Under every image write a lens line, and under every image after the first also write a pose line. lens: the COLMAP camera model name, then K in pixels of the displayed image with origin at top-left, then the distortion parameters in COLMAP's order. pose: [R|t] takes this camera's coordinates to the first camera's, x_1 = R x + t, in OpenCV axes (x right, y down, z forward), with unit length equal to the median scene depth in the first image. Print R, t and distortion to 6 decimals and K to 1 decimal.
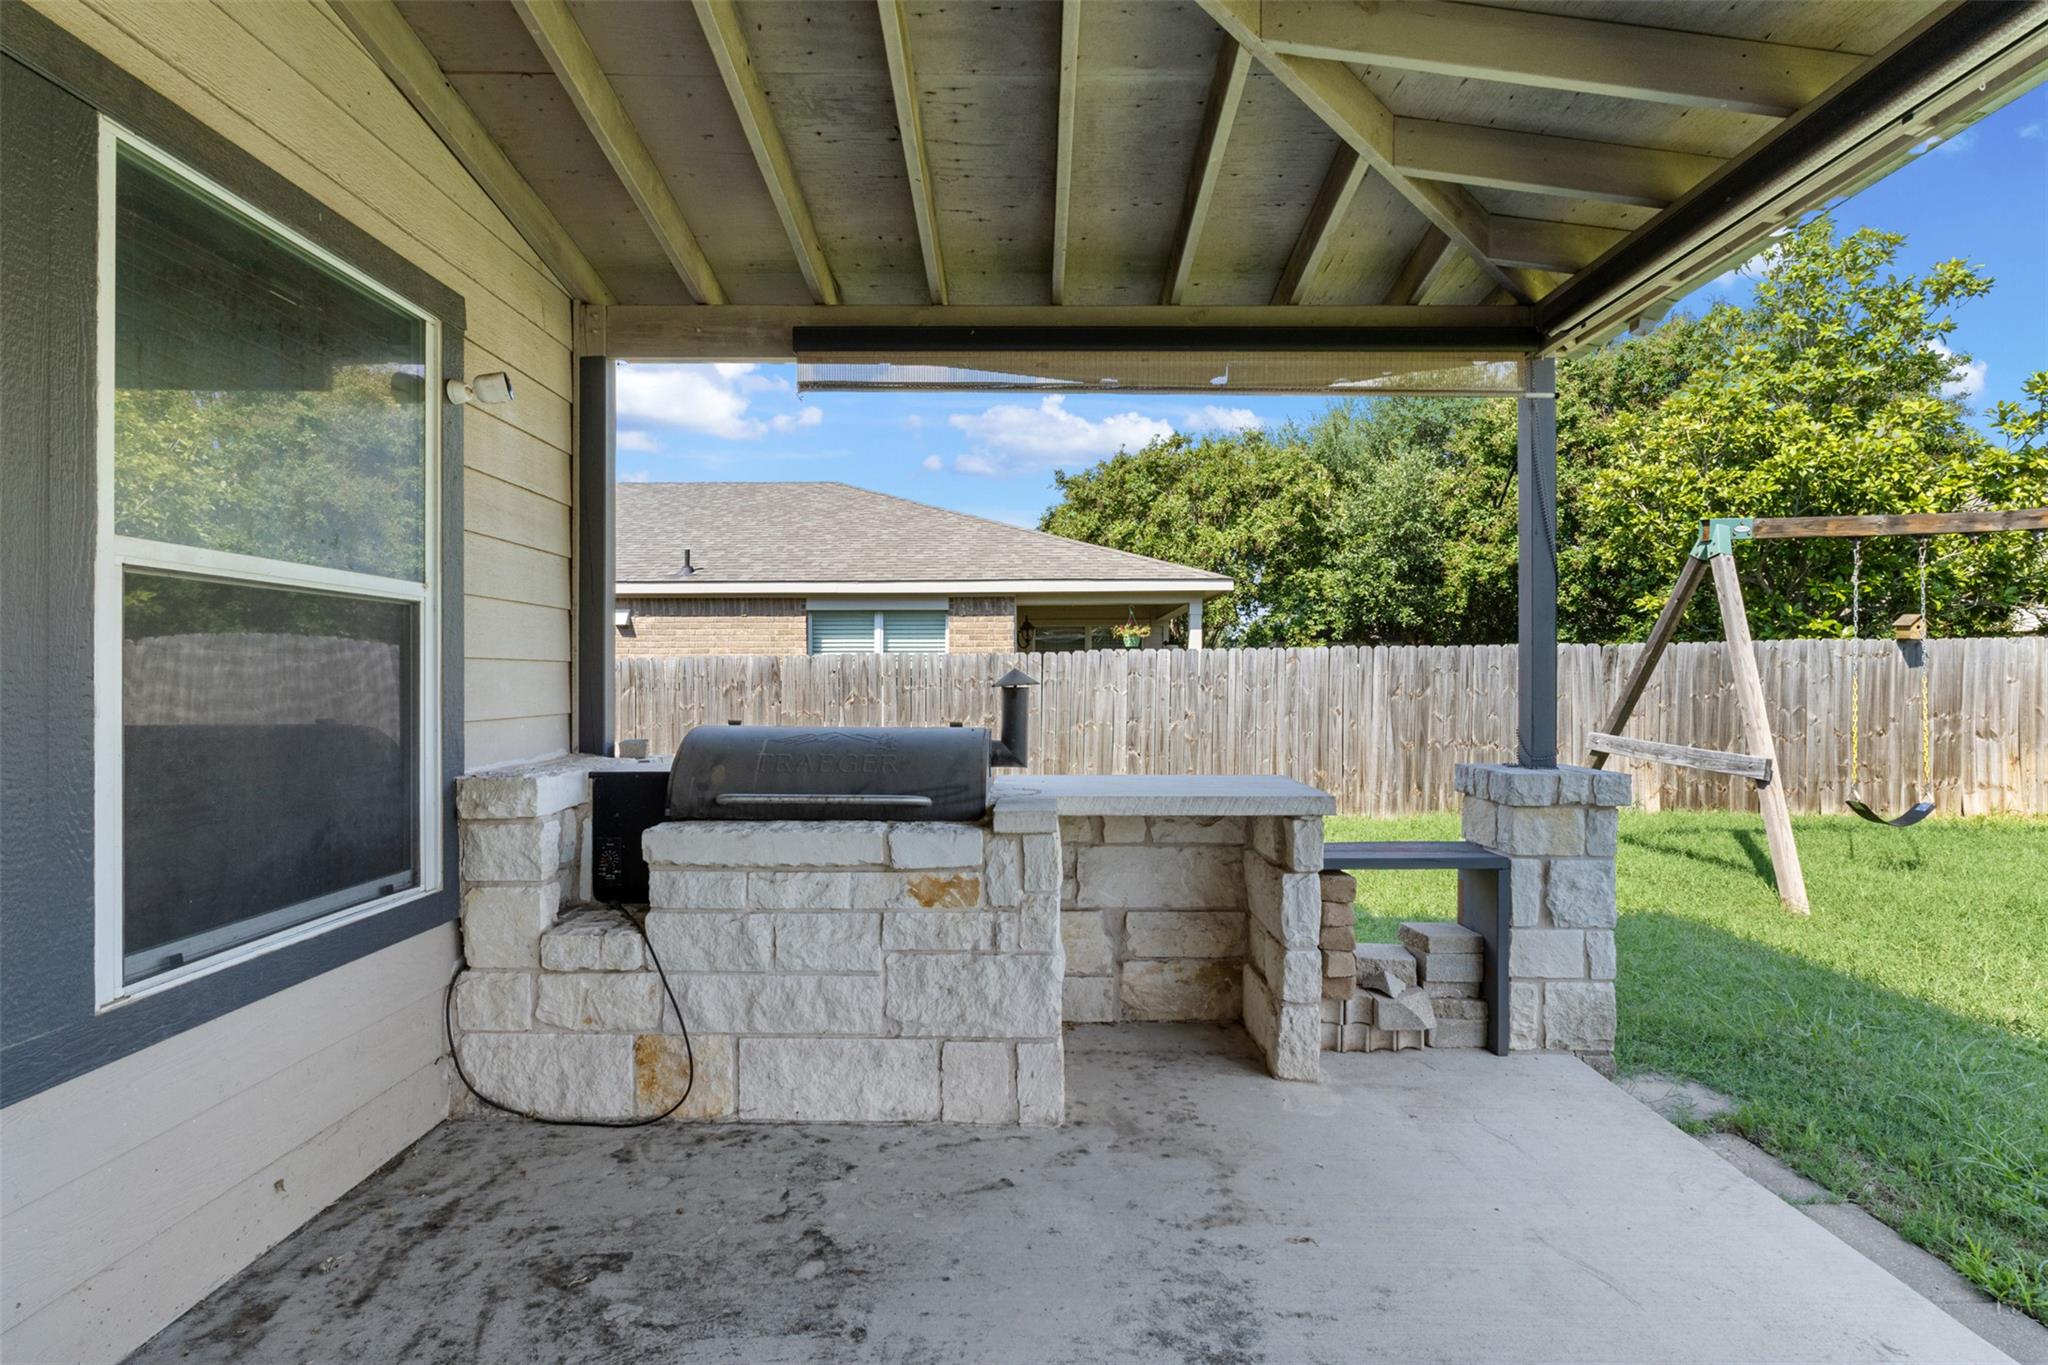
lens RADIAL K [[916.2, 0, 1007.1], [0, 916.2, 689.2], [0, 0, 1]] dist [-0.001528, -0.001270]
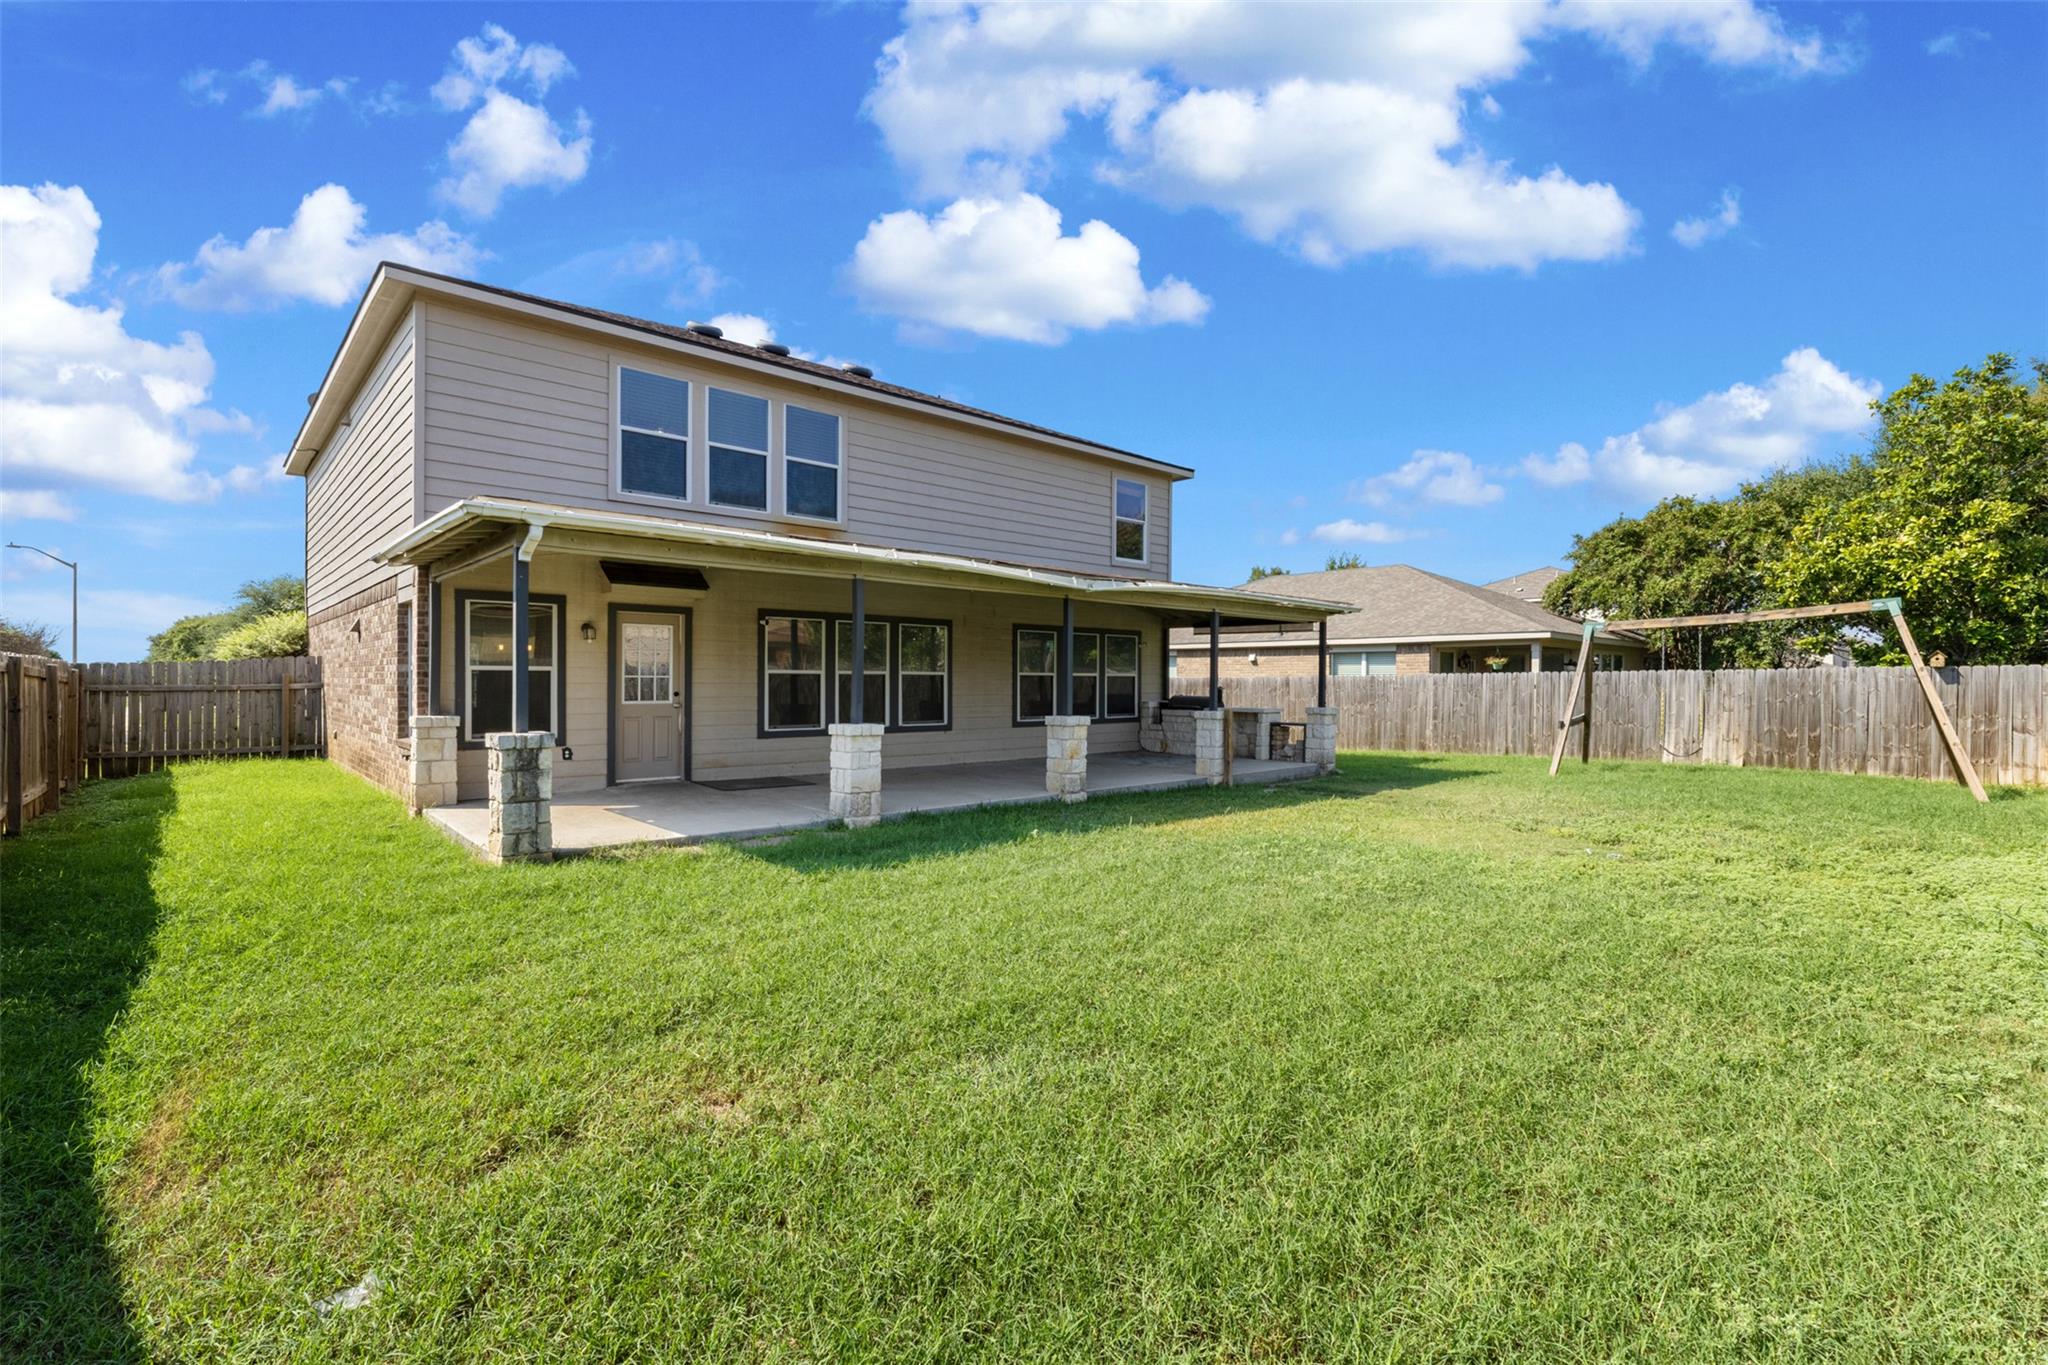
lens RADIAL K [[916.2, 0, 1020.6], [0, 916.2, 689.9], [0, 0, 1]] dist [-0.001528, -0.001270]
pose [[0.686068, 0.012143, -0.727436, 1.034955], [-0.011415, 0.999917, 0.005925, -0.006821], [0.727448, 0.004238, 0.686150, -1.197200]]
